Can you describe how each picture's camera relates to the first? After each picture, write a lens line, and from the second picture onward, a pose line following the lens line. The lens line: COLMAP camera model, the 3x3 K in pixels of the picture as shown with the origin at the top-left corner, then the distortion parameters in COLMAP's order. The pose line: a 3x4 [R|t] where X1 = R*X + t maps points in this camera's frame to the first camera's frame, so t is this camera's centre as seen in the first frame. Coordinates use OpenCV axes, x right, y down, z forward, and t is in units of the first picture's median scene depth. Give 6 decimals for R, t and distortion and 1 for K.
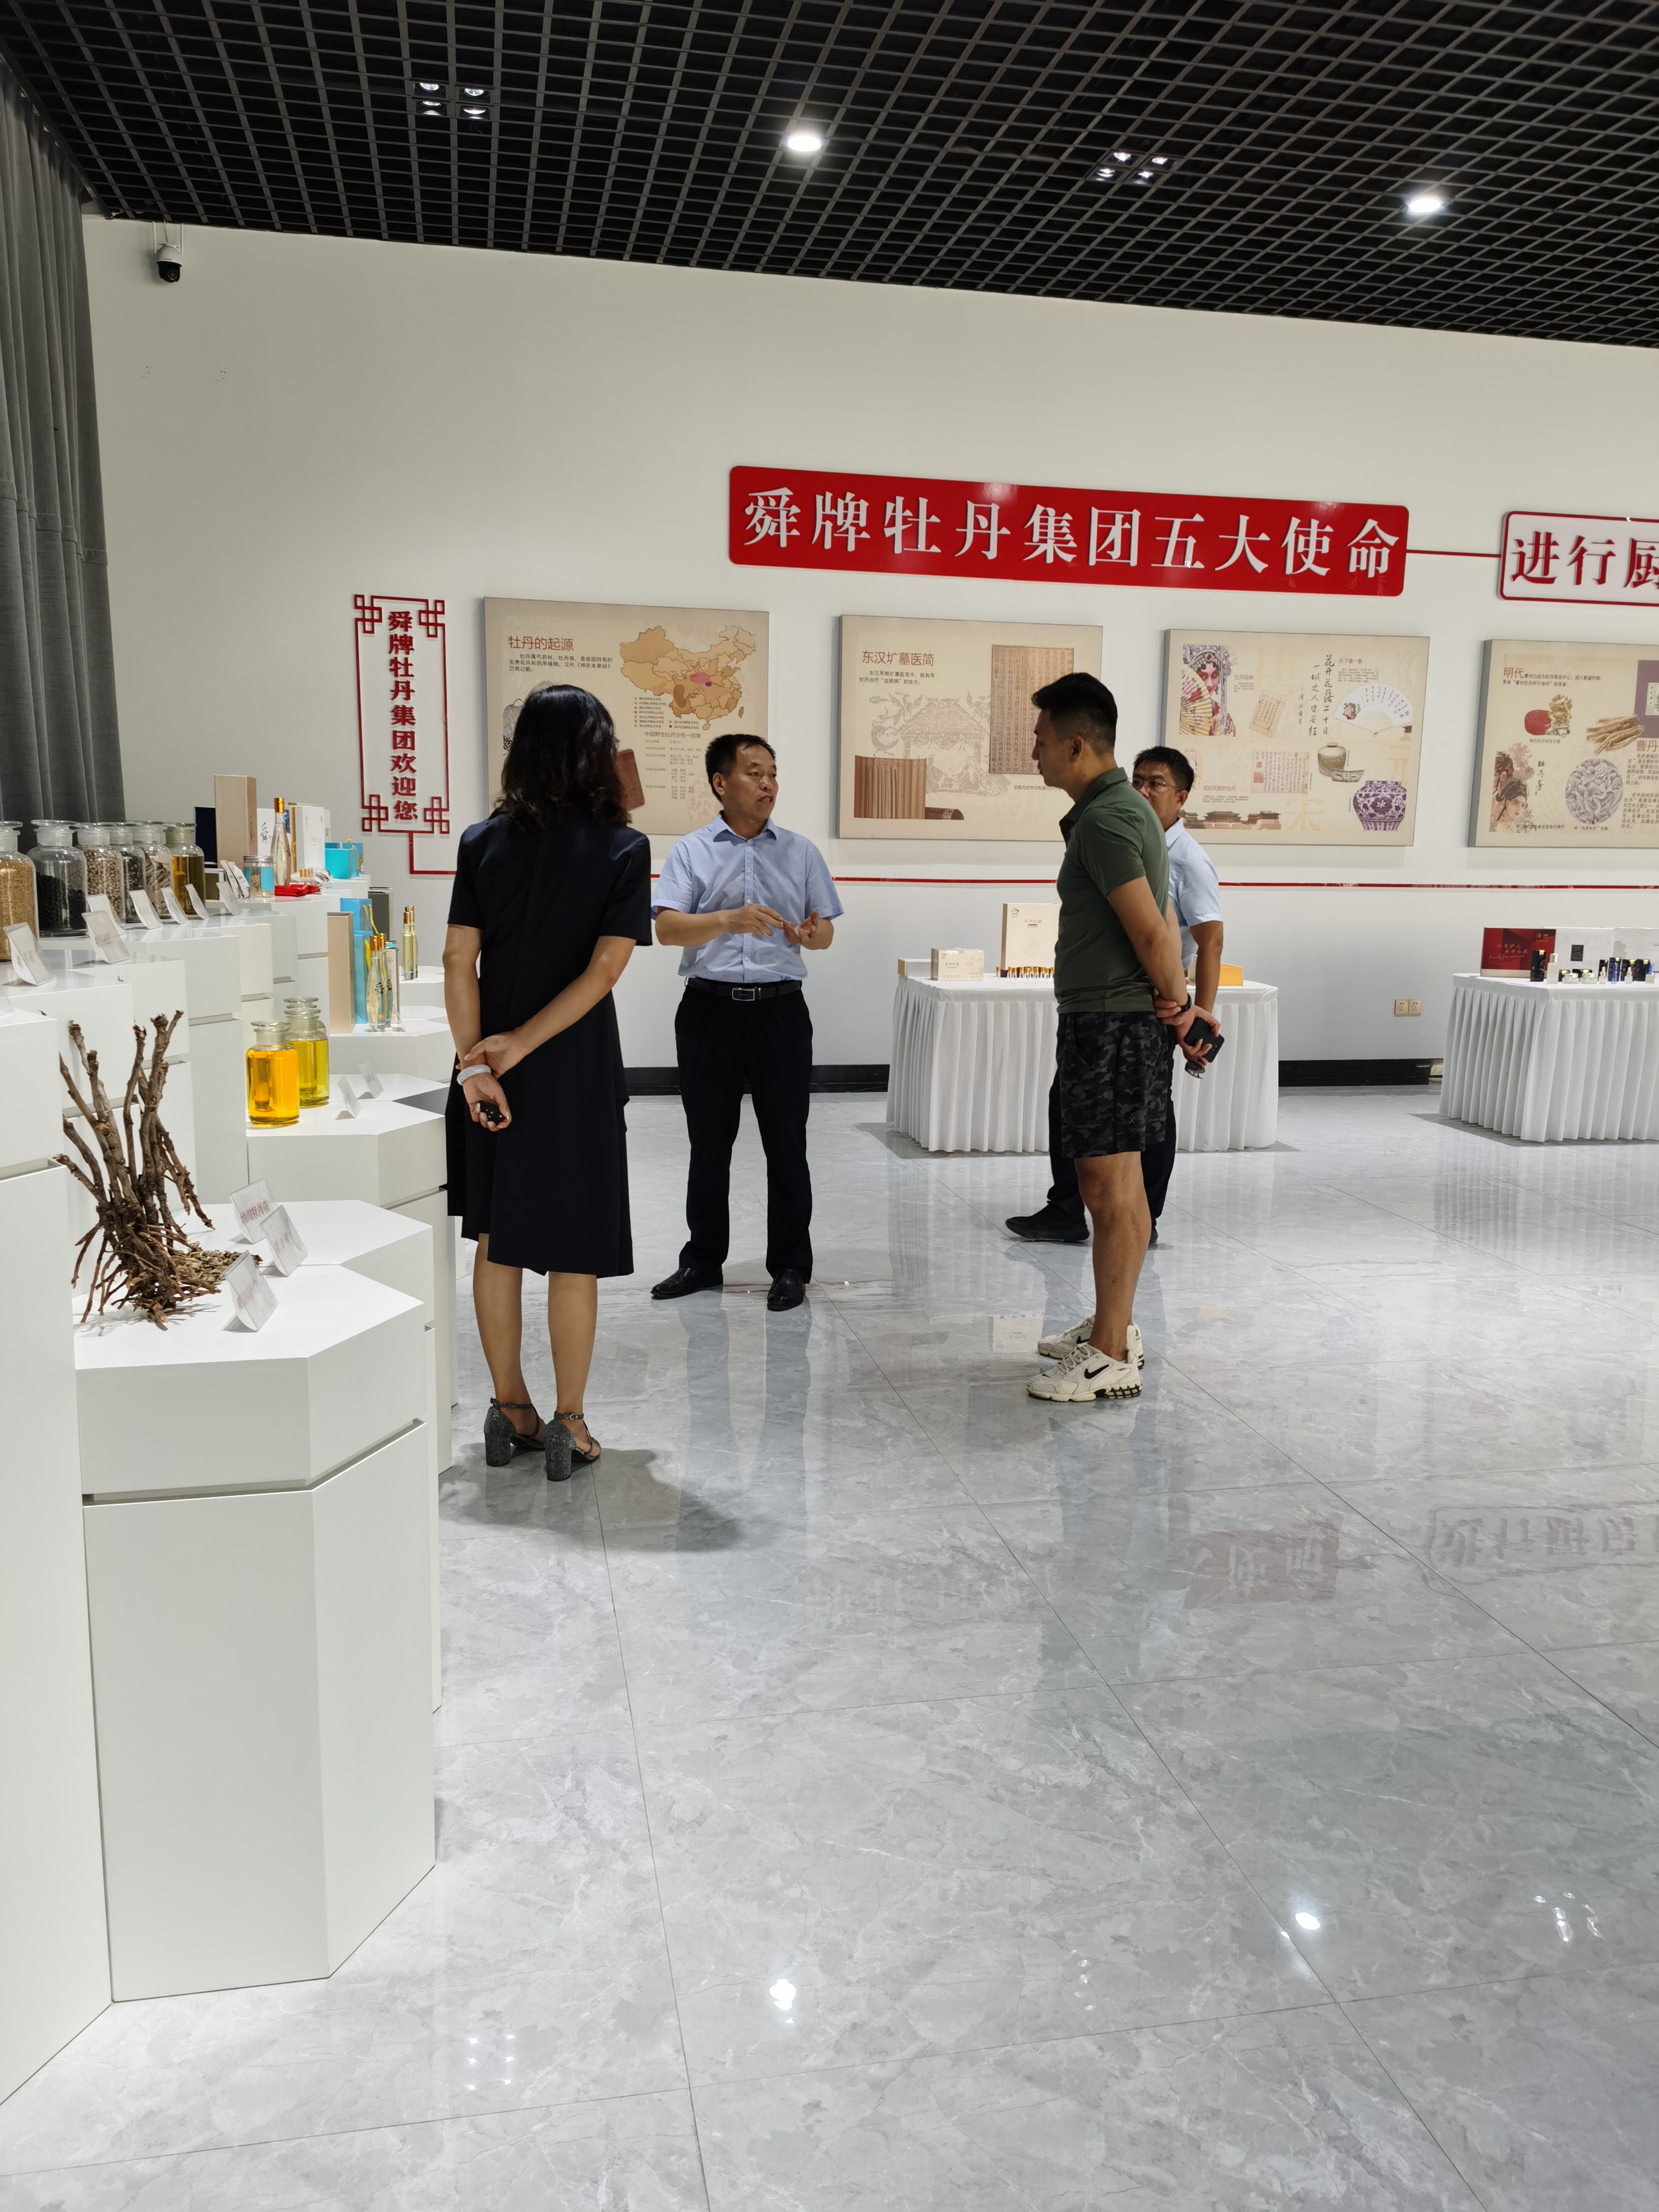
lens RADIAL K [[1702.8, 0, 824.3], [0, 1702.8, 1113.8], [0, 0, 1]] dist [0.048808, -0.025254]
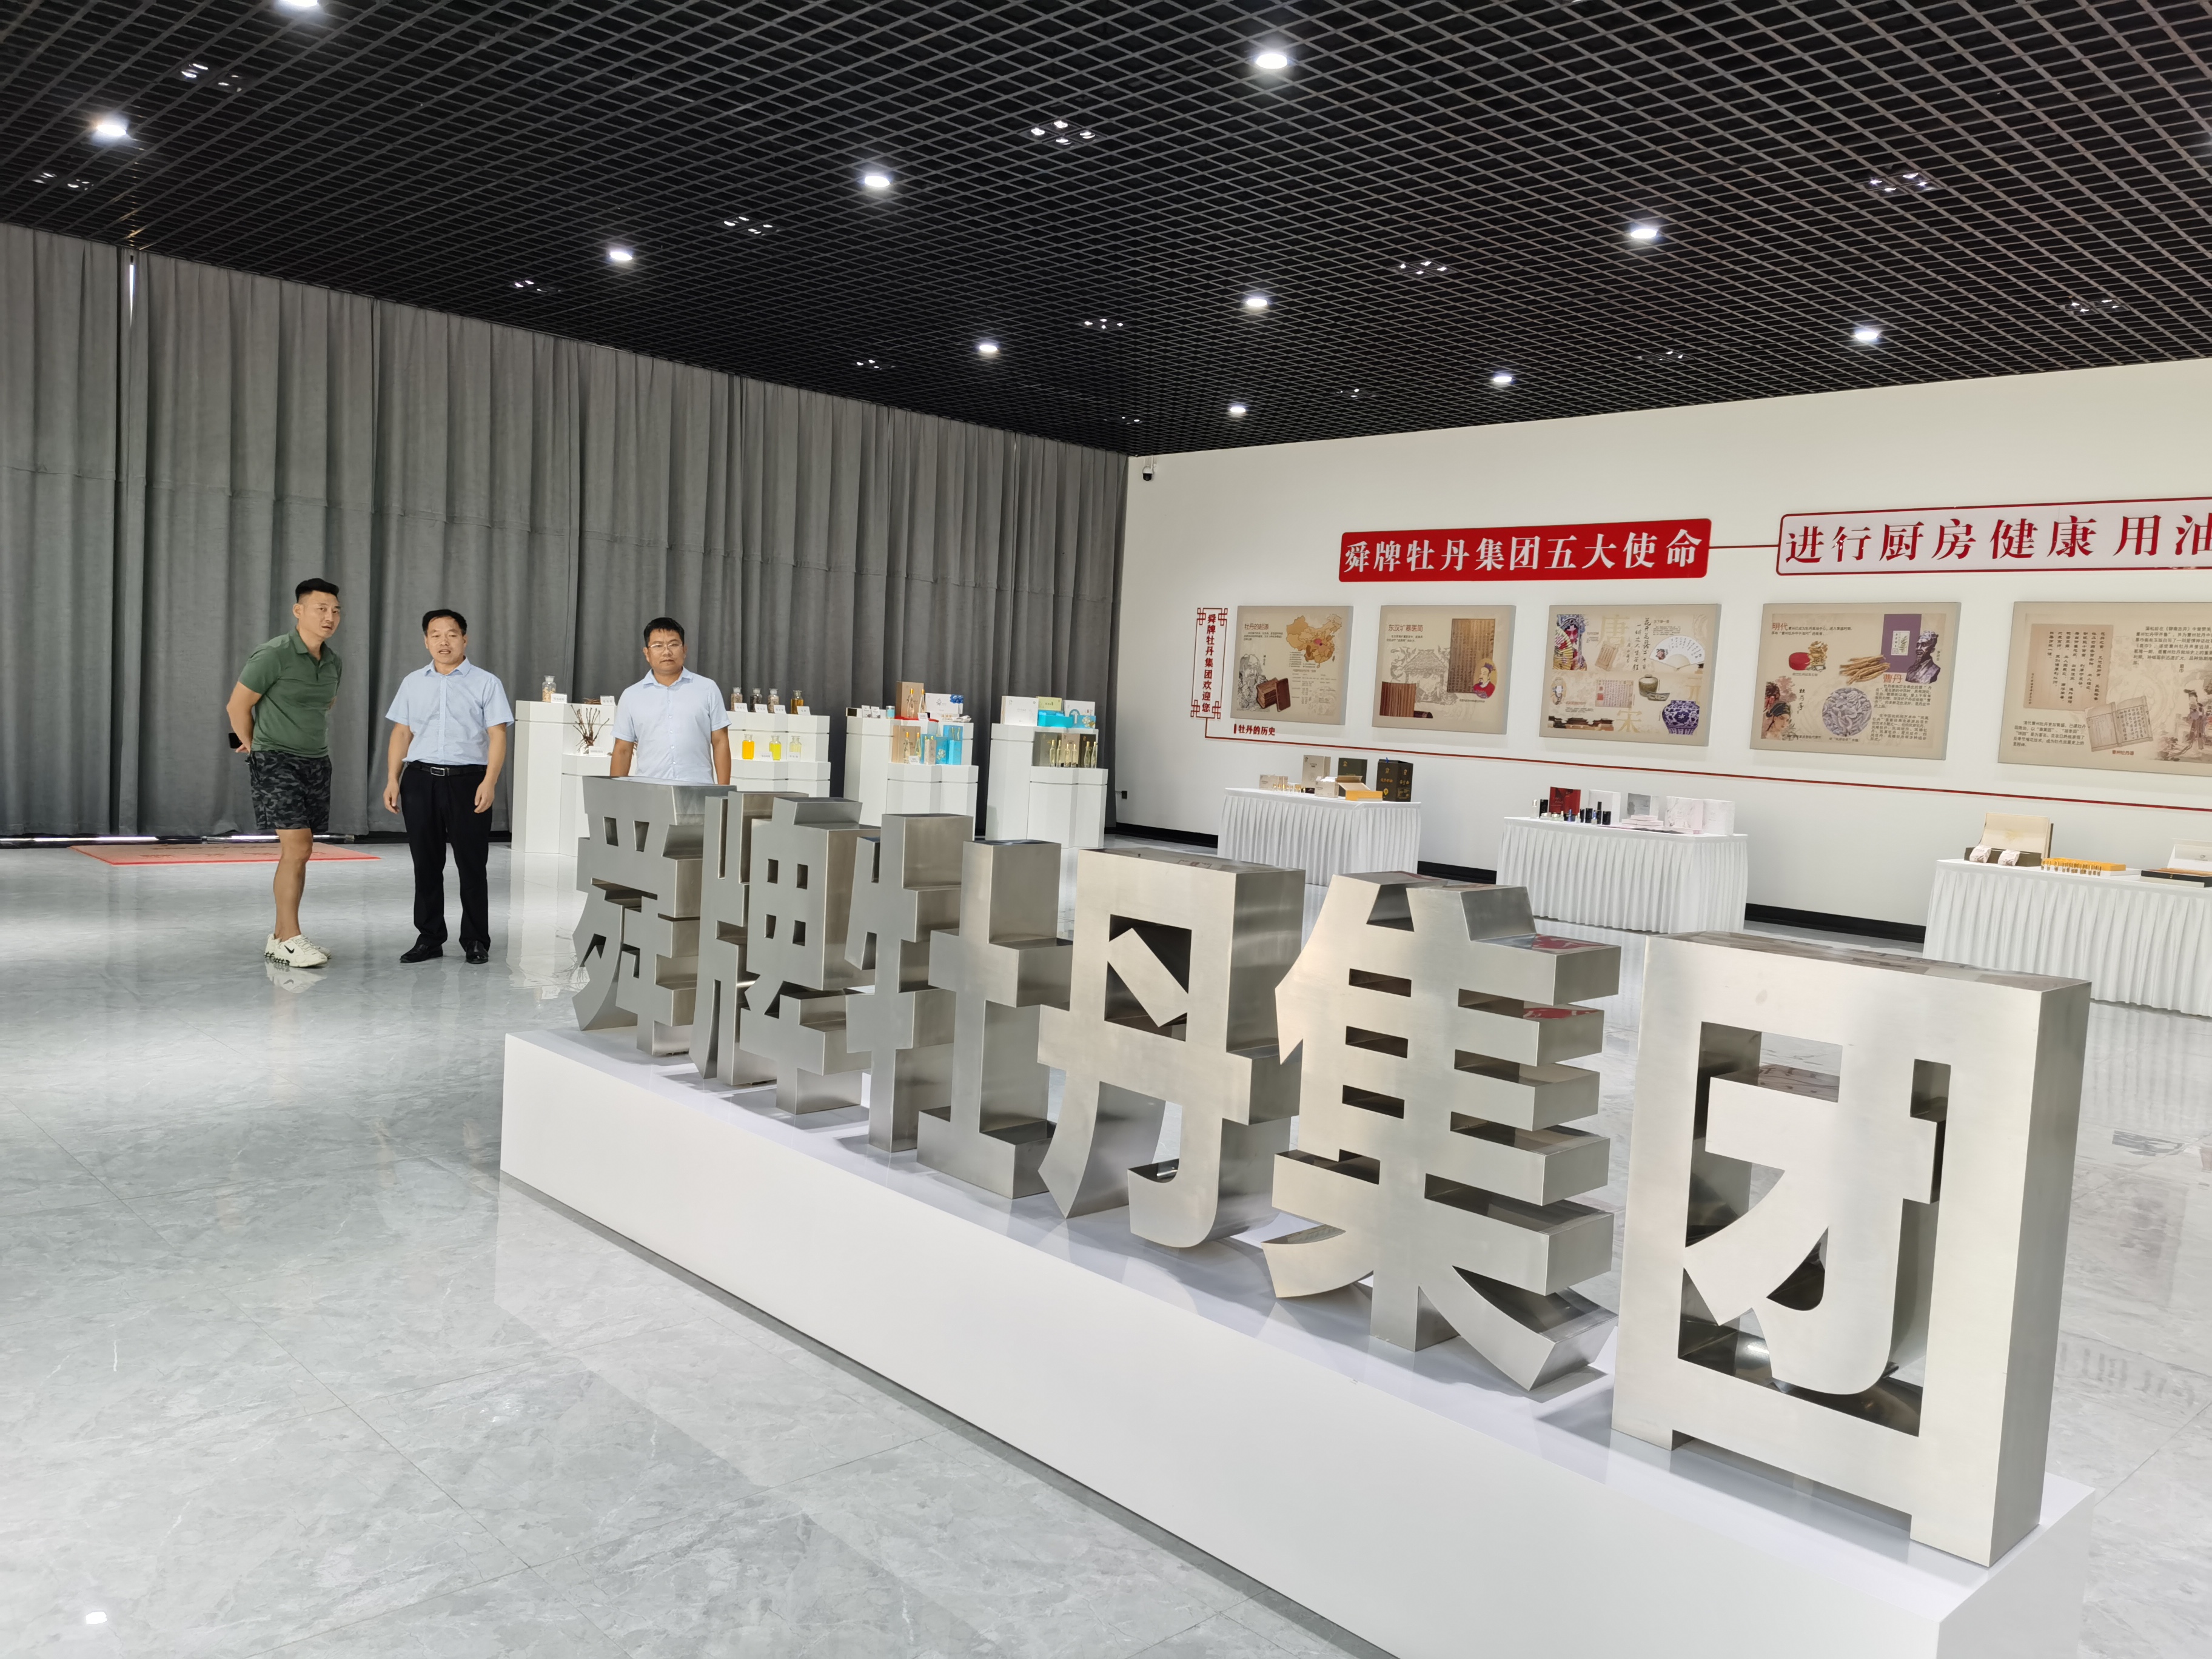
lens RADIAL K [[1702.8, 0, 1107.4], [0, 1702.8, 838.8], [0, 0, 1]] dist [0.048808, -0.025254]
pose [[0.540031, 0.078931, -0.837936, 1.330069], [-0.185781, 0.982214, -0.027210, 0.052759], [0.820885, 0.170367, 0.545090, -0.178885]]
